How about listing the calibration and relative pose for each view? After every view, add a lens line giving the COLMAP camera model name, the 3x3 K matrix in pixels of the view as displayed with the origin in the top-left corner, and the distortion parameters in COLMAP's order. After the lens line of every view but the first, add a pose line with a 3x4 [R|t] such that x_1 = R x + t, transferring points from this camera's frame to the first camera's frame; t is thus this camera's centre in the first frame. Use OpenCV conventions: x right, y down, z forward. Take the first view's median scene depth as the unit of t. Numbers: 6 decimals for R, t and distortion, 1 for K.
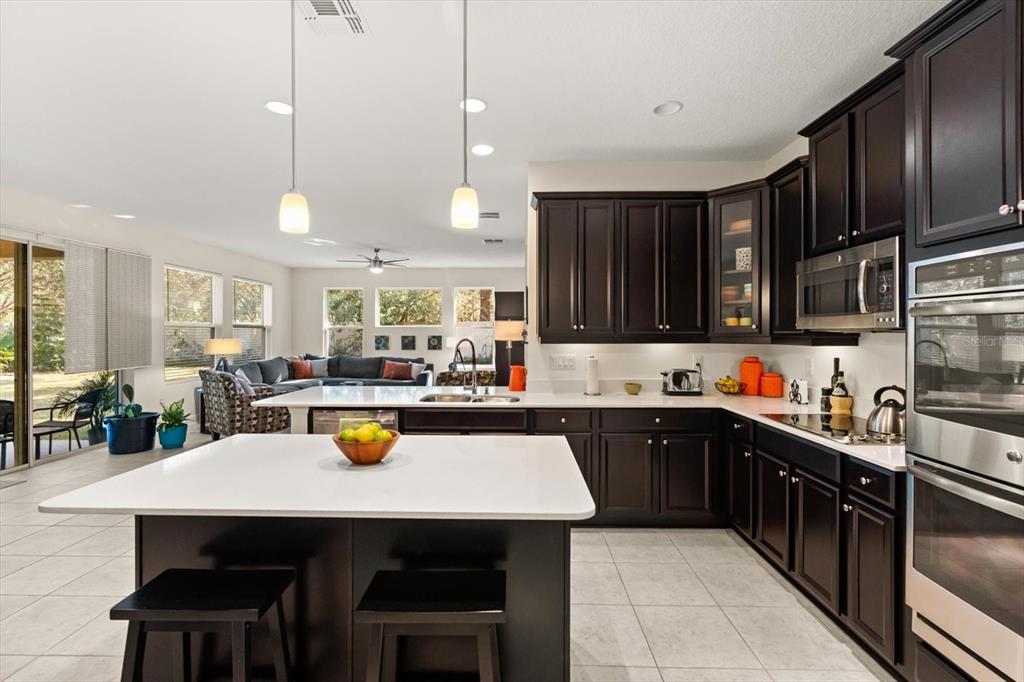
lens RADIAL K [[462.7, 0, 513.7], [0, 462.7, 336.2], [0, 0, 1]] dist [0.001830, 0.000079]
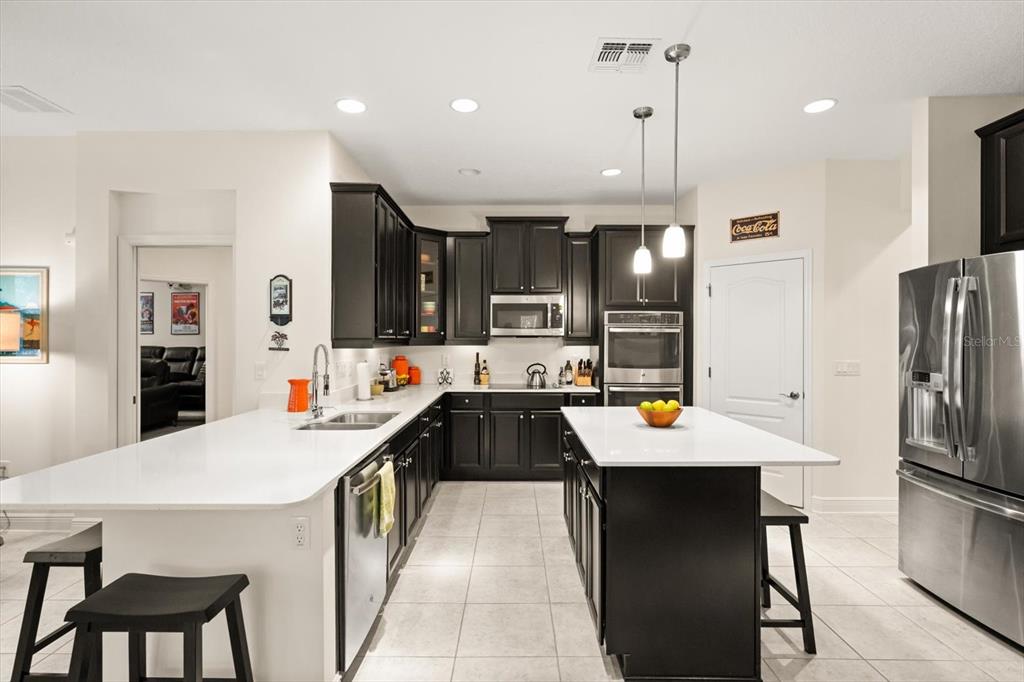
lens RADIAL K [[506.2, 0, 510.8], [0, 506.2, 337.3], [0, 0, 1]] dist [-0.000154, 0.000078]
pose [[-0.011787, 0.002056, 0.999928, -1.165555], [0.002278, 0.999995, -0.002029, -0.005168], [-0.999928, 0.002253, -0.011792, 0.906130]]
